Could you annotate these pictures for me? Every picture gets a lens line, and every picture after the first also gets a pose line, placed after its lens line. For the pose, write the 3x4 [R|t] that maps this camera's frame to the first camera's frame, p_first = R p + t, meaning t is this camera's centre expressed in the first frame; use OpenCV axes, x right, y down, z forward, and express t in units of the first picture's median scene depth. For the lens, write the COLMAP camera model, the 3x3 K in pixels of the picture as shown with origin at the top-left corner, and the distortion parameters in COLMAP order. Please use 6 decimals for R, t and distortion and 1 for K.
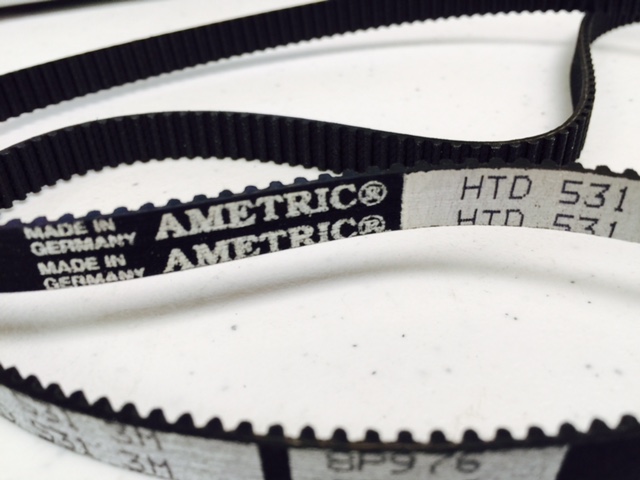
lens RADIAL K [[543.0, 0, 320.0], [0, 543.0, 240.0], [0, 0, 1]] dist [0.059731, -0.153909]
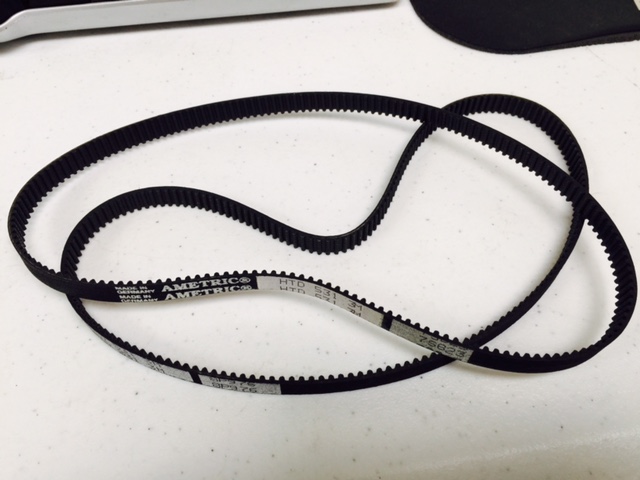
lens RADIAL K [[535.3, 0, 335.3], [0, 535.3, 208.7], [0, 0, 1]] dist [0.010472, 0.001107]
pose [[0.993460, 0.114104, -0.004079, 0.513340], [-0.108699, 0.956130, 0.272029, -1.193027], [0.034939, -0.269807, 0.962280, -1.409159]]
